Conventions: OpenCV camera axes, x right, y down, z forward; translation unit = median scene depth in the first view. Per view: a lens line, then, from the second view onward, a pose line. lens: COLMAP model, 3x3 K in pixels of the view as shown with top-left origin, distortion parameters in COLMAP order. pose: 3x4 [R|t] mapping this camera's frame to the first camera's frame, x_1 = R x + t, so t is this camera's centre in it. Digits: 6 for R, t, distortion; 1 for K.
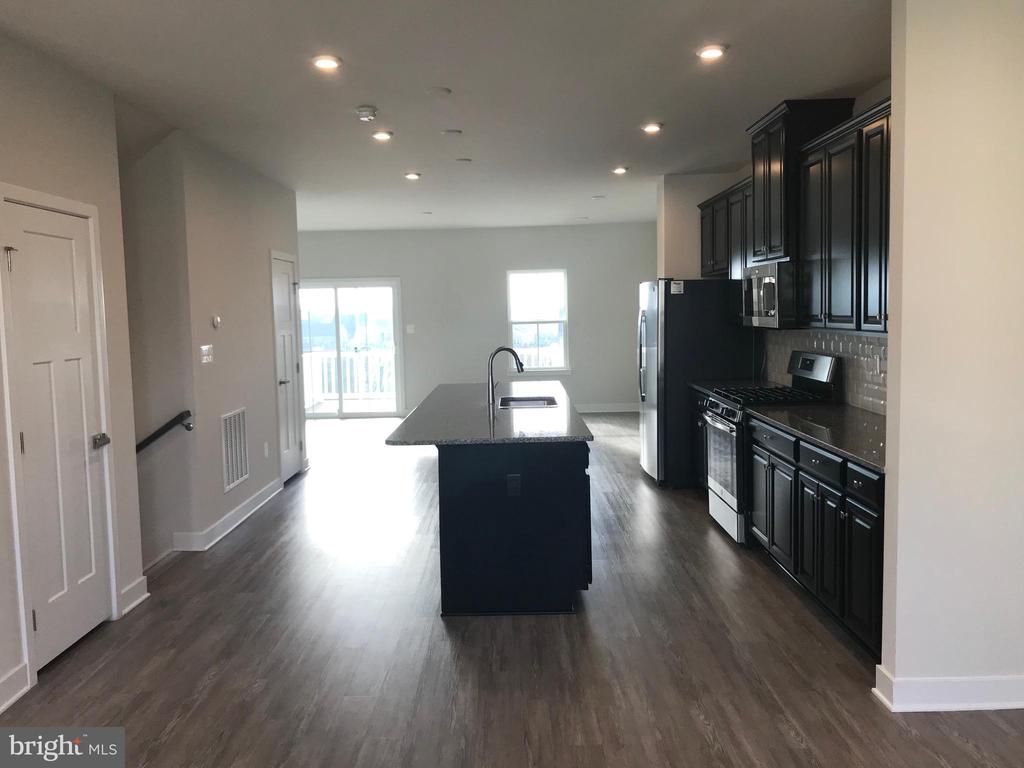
lens RADIAL K [[827.5, 0, 500.3], [0, 827.5, 366.1], [0, 0, 1]] dist [0.019051, -0.003791]
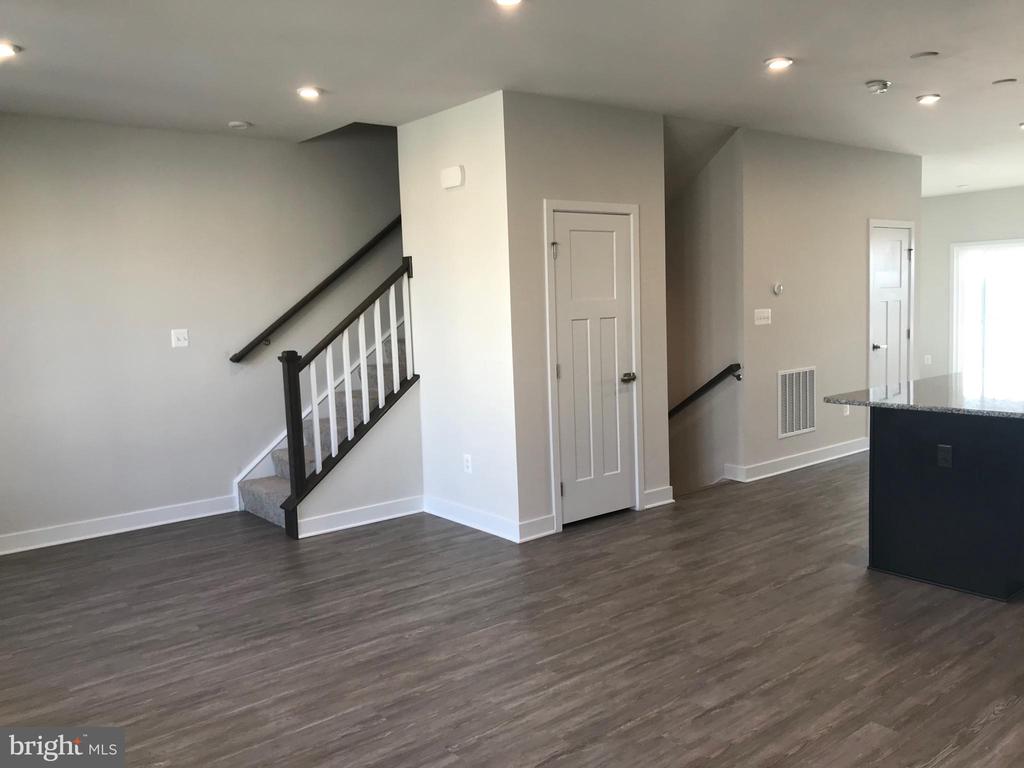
lens RADIAL K [[824.3, 0, 510.2], [0, 824.3, 365.6], [0, 0, 1]] dist [0.014785, -0.043145]
pose [[0.635465, 0.065786, -0.769322, 0.436586], [-0.034232, 0.997785, 0.057046, -0.000757], [0.771371, -0.009915, 0.636309, -0.016581]]
